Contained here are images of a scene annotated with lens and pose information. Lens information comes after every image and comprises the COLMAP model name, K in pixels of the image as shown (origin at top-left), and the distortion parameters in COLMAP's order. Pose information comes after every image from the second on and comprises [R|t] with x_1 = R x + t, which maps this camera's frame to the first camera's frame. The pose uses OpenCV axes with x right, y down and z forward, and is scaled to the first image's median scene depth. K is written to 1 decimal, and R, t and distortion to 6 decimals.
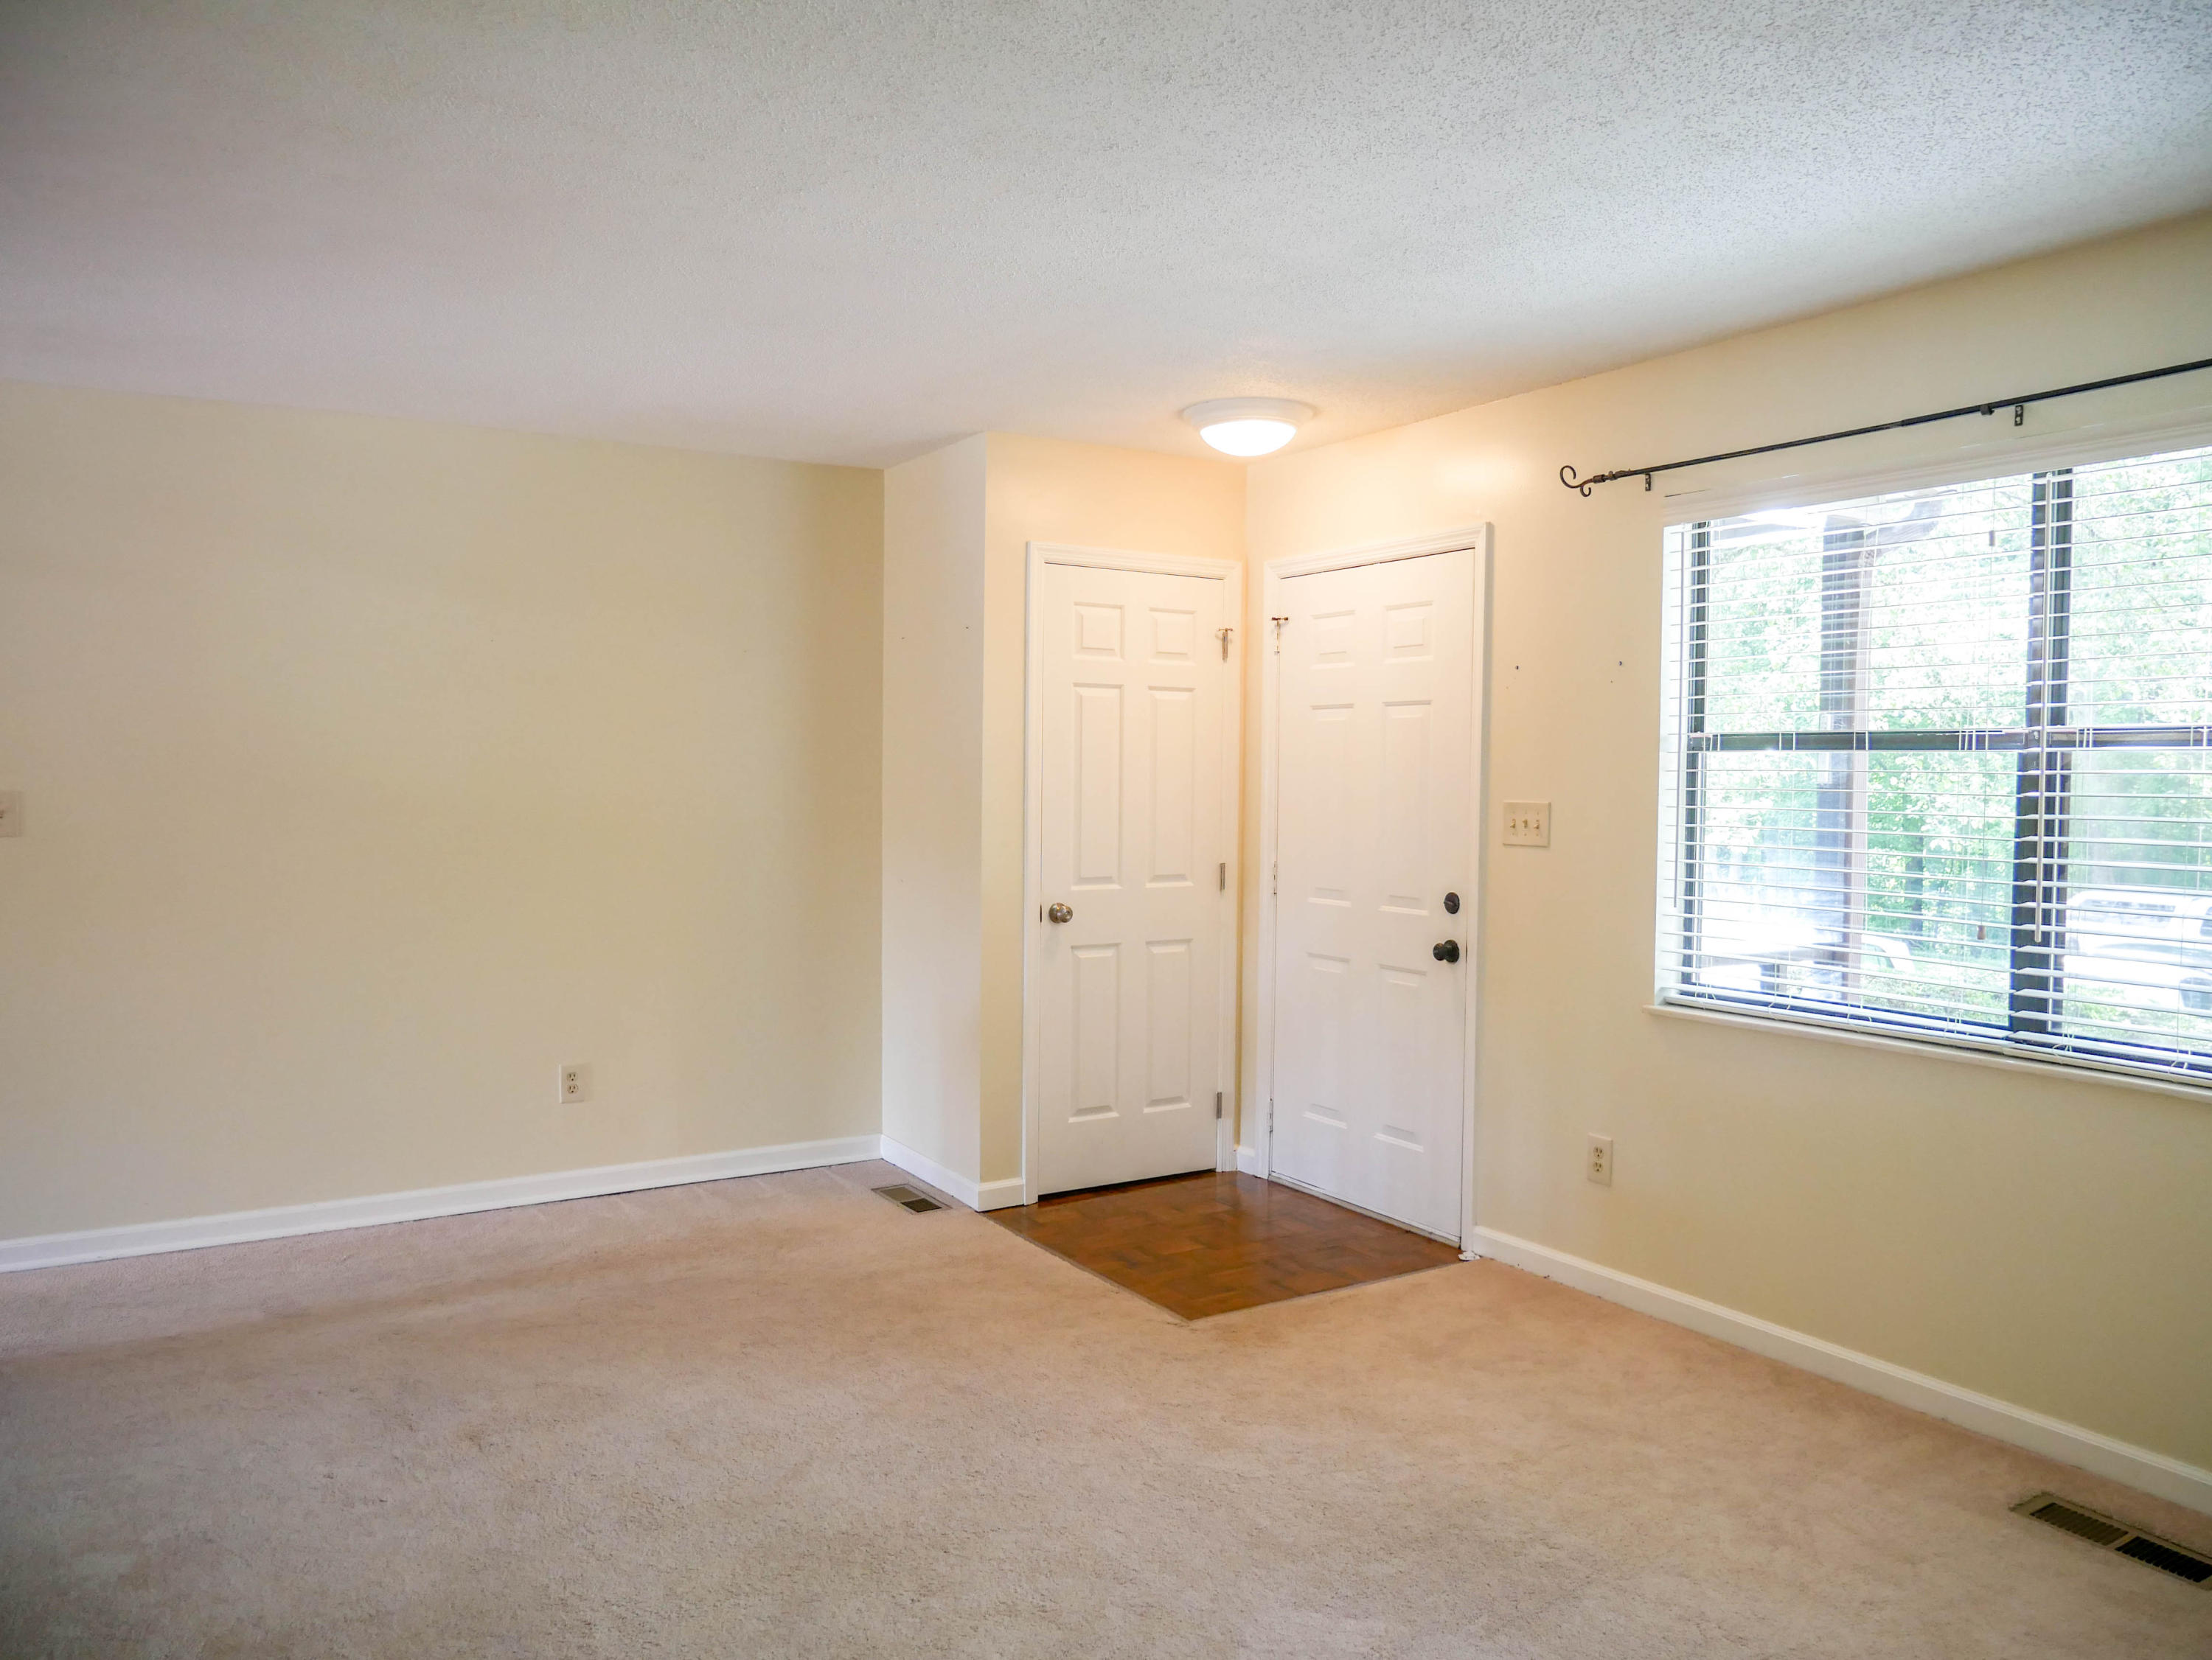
lens RADIAL K [[1601.9, 0, 1109.6], [0, 1601.9, 833.0], [0, 0, 1]] dist [-0.057516, 0.030732]
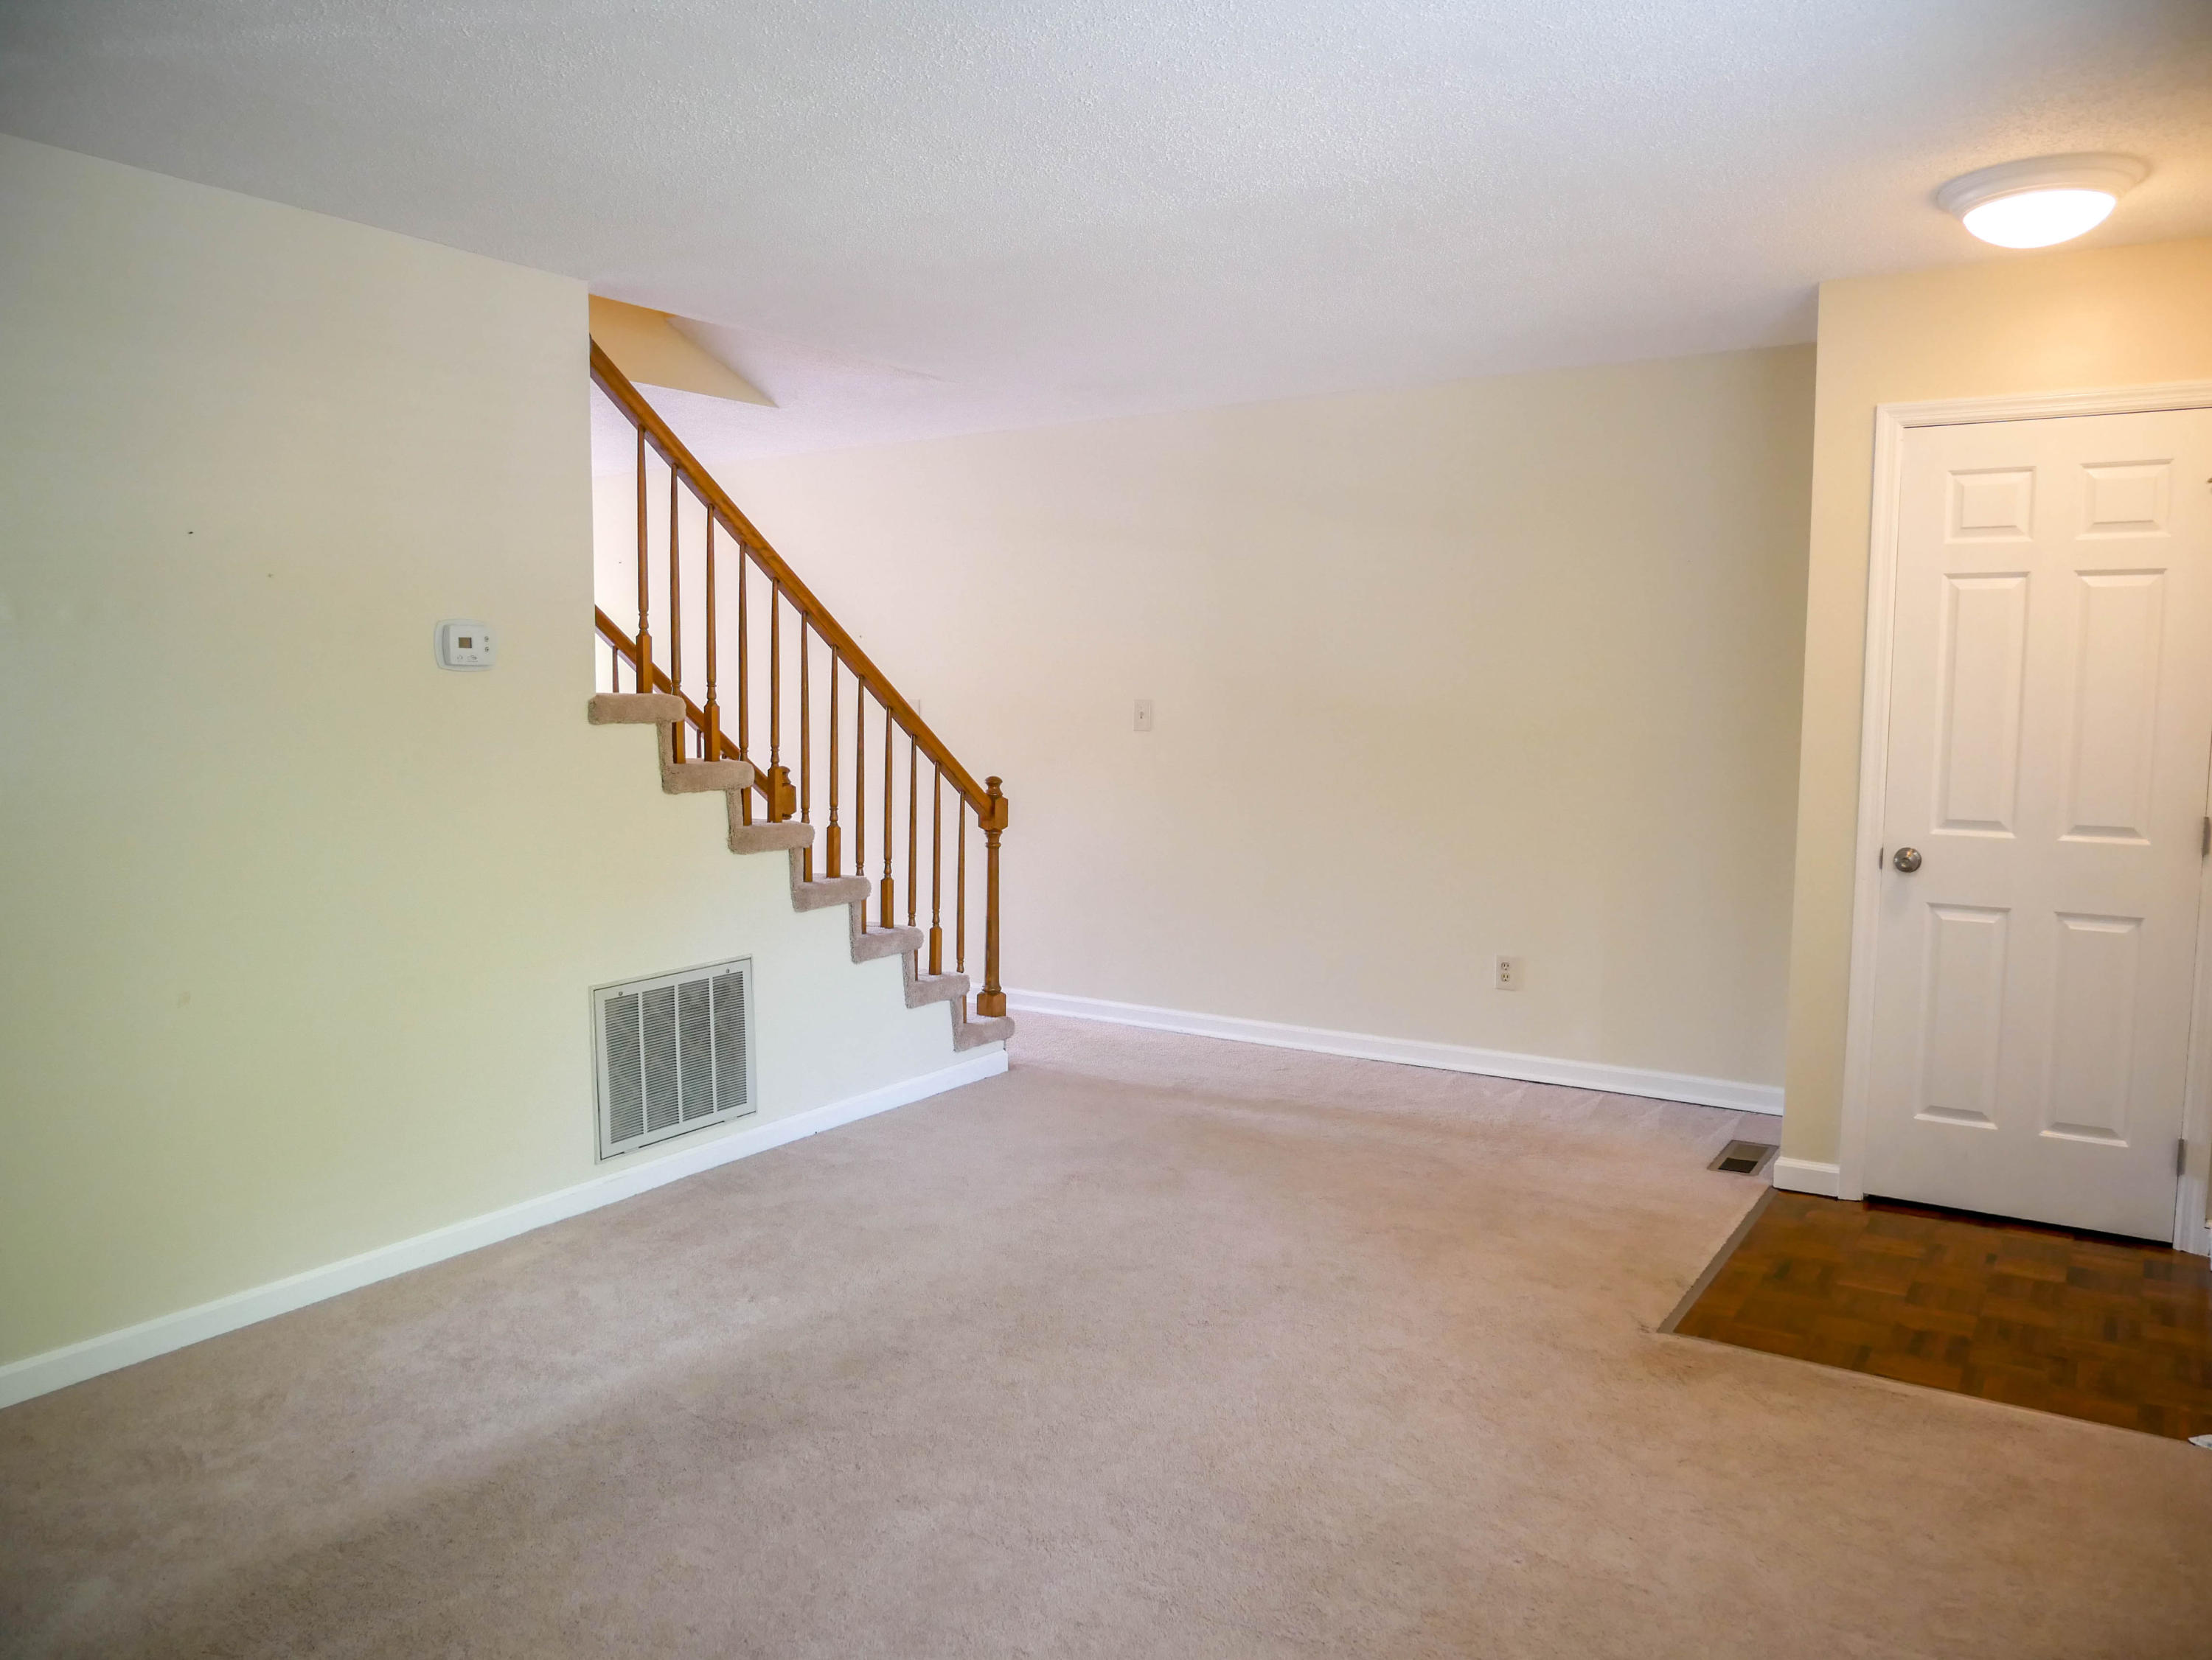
lens RADIAL K [[1601.9, 0, 1109.6], [0, 1601.9, 833.0], [0, 0, 1]] dist [-0.057516, 0.030732]
pose [[0.402062, 0.080118, -0.912100, 0.546020], [-0.034714, 0.996782, 0.072253, -0.007806], [0.914954, 0.002613, 0.403550, 0.309175]]
